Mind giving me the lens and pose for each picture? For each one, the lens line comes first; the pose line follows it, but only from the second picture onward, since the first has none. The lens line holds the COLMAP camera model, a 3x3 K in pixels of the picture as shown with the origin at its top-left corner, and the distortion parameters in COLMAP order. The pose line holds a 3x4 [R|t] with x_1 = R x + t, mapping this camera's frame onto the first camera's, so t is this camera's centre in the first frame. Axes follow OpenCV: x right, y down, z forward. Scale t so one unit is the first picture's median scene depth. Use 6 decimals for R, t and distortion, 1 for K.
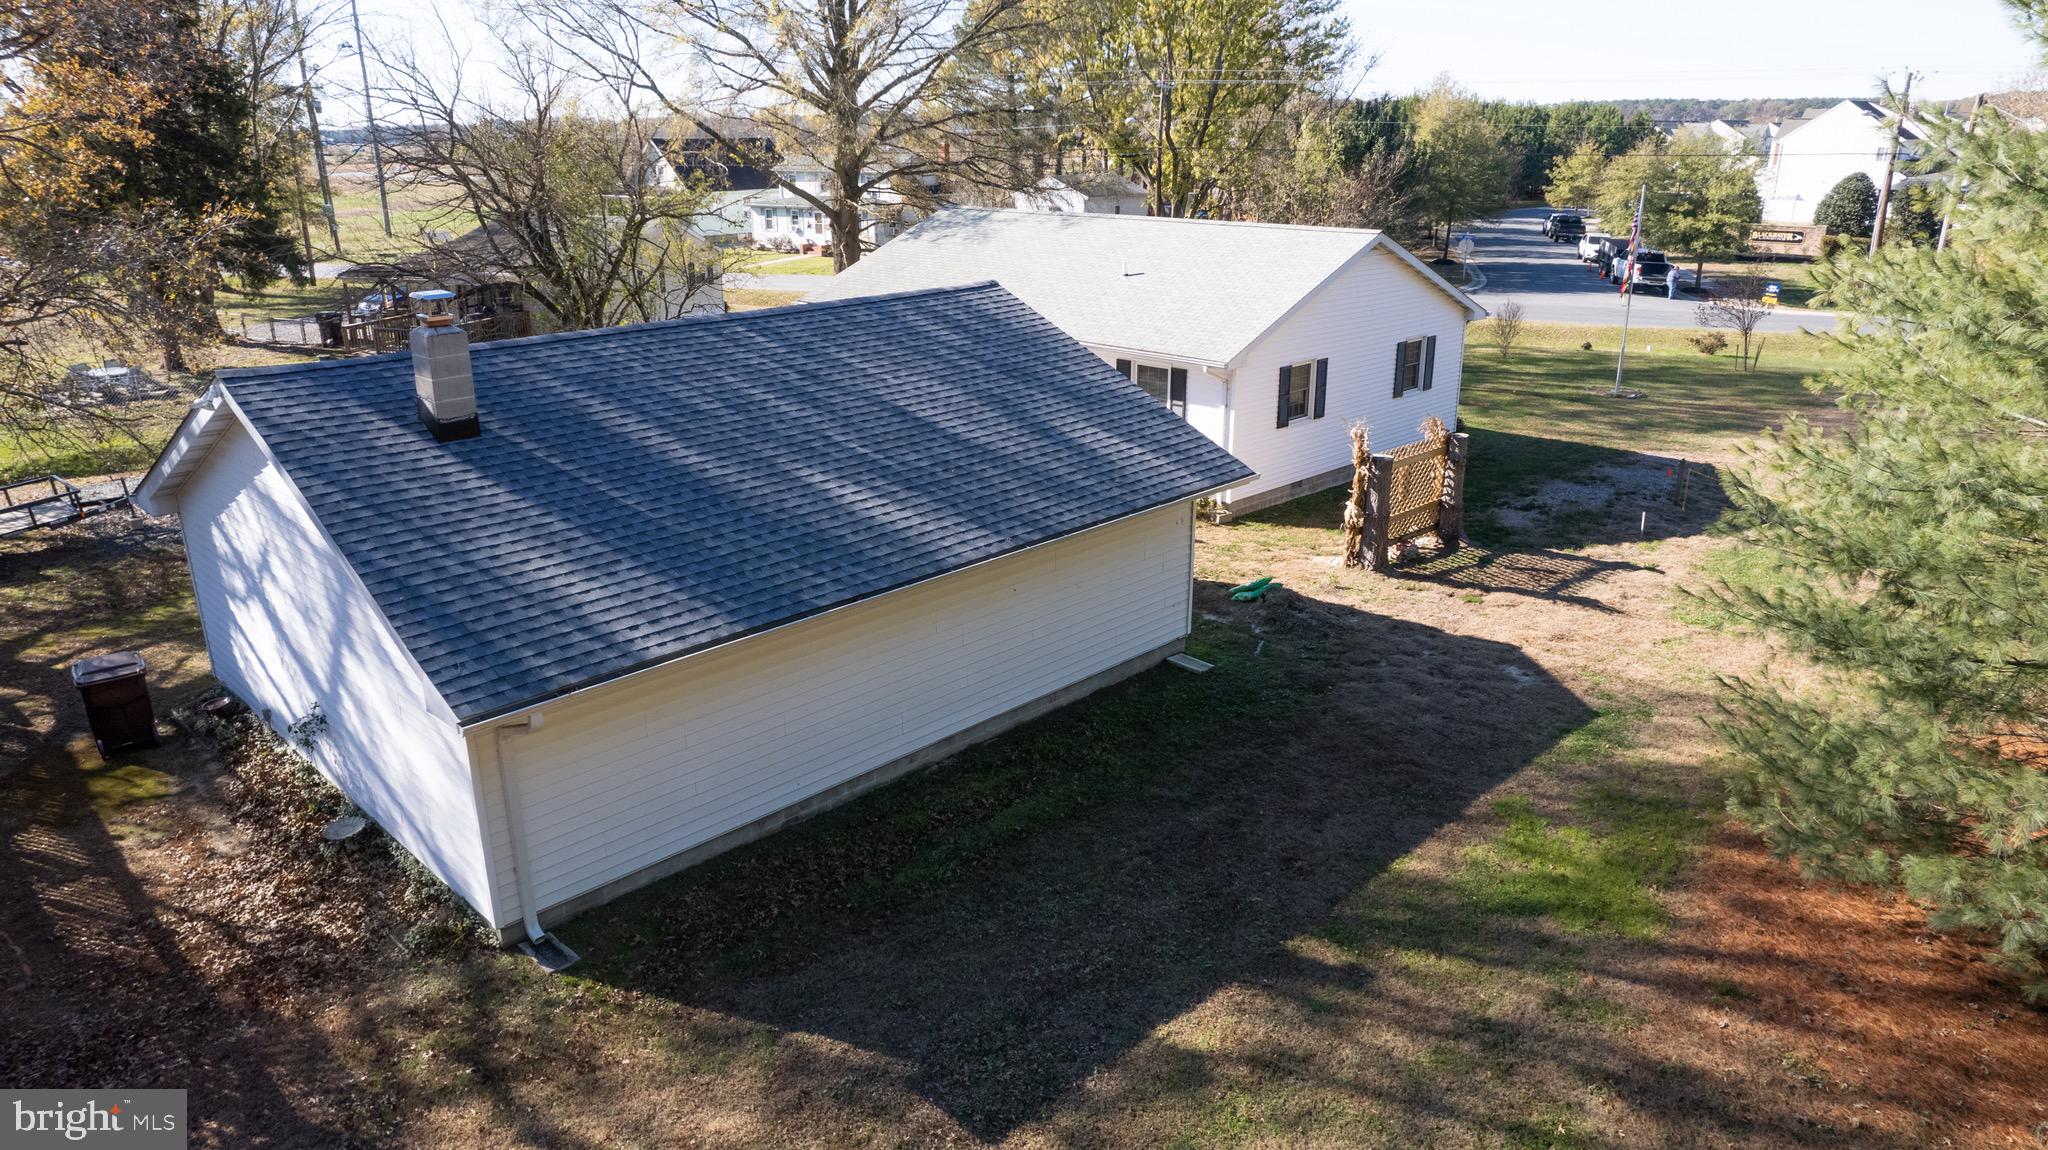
lens RADIAL K [[1303.1, 0, 1024.2], [0, 1303.1, 565.2], [0, 0, 1]] dist [-0.048752, 0.013290]
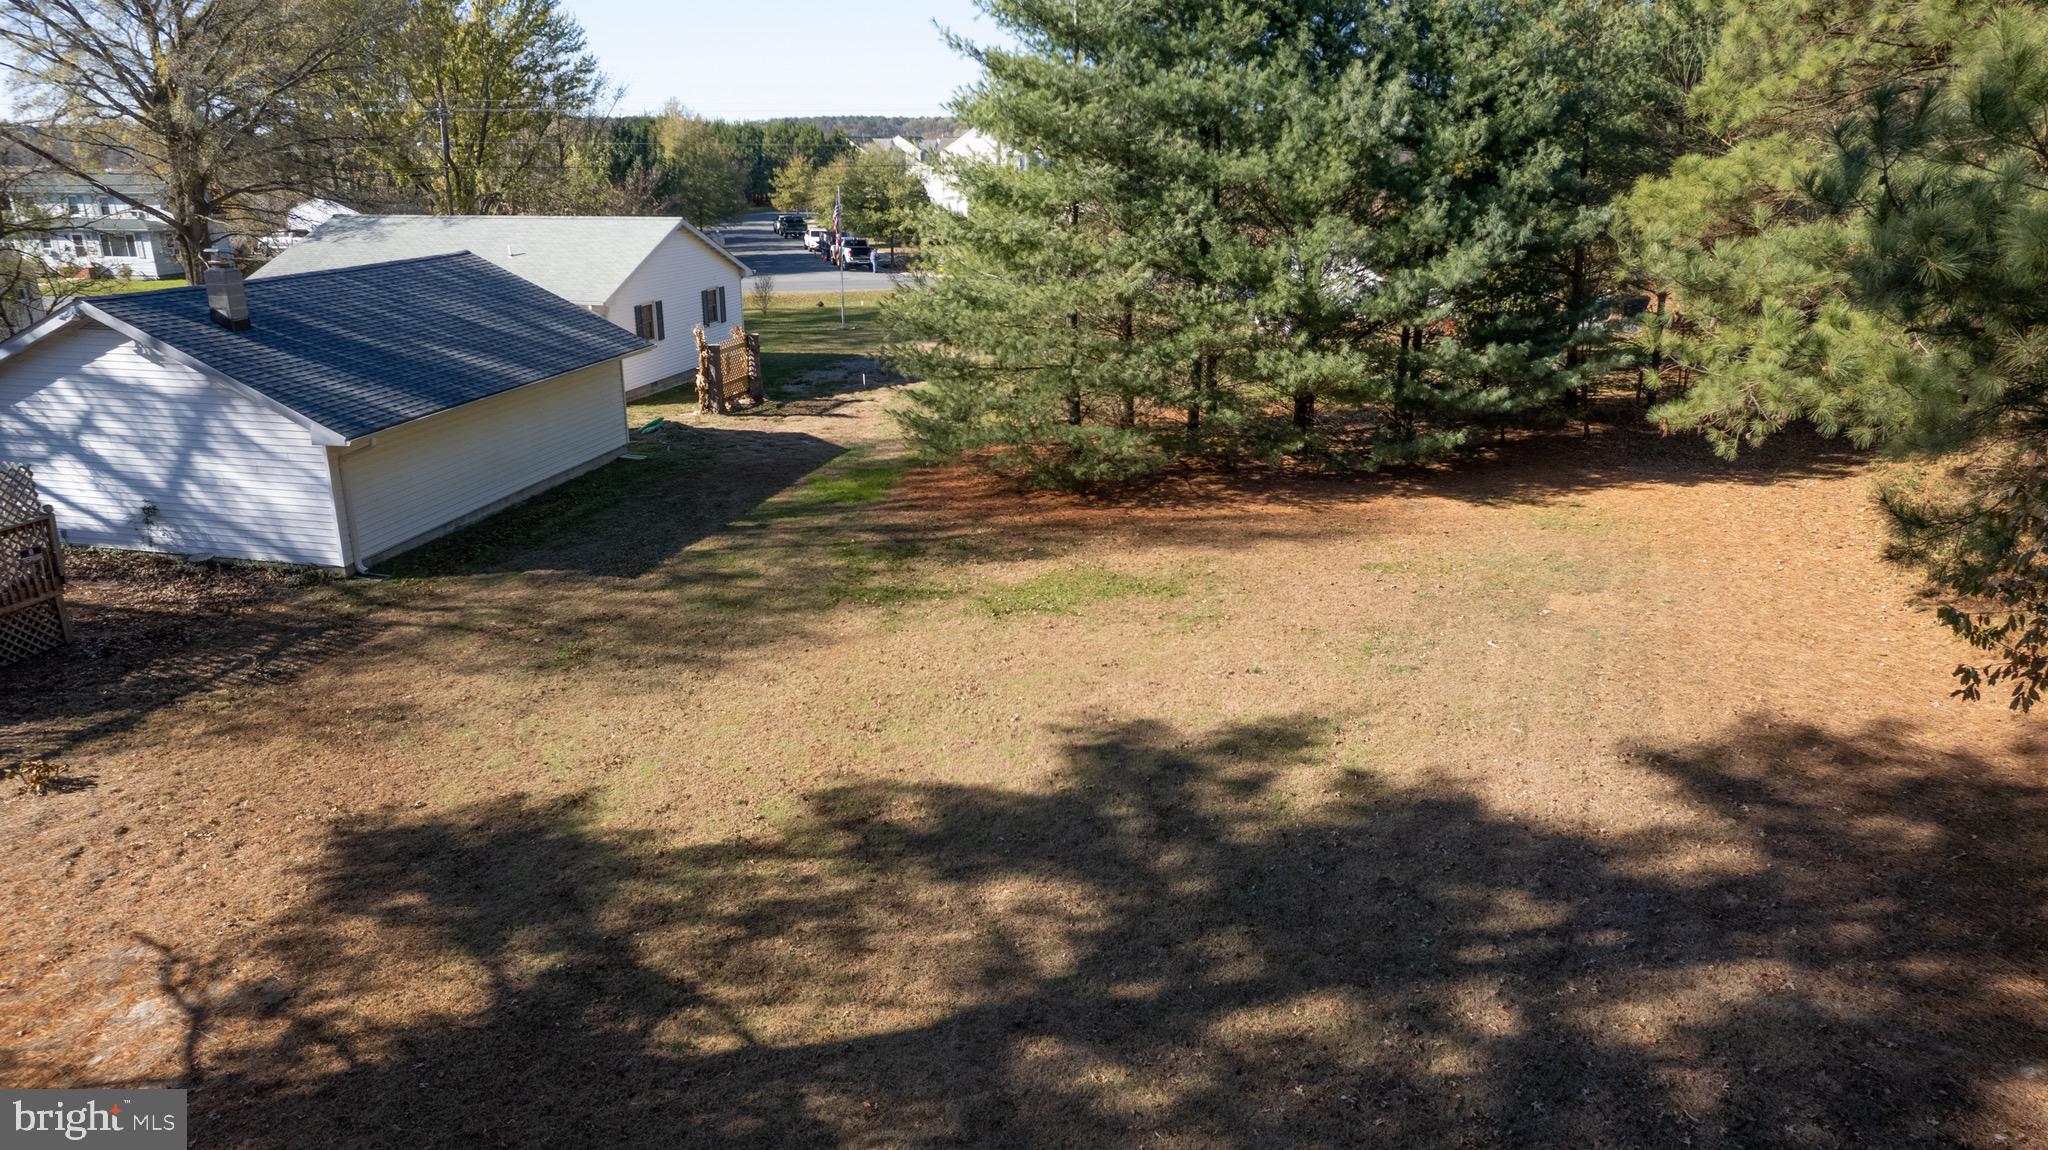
lens RADIAL K [[1303.1, 0, 1024.1], [0, 1303.1, 574.9], [0, 0, 1]] dist [-0.048752, 0.013290]
pose [[0.847837, -0.161092, 0.505195, -0.097238], [0.162949, 0.985788, 0.040871, 0.071036], [-0.504599, 0.047669, 0.862037, -0.223648]]
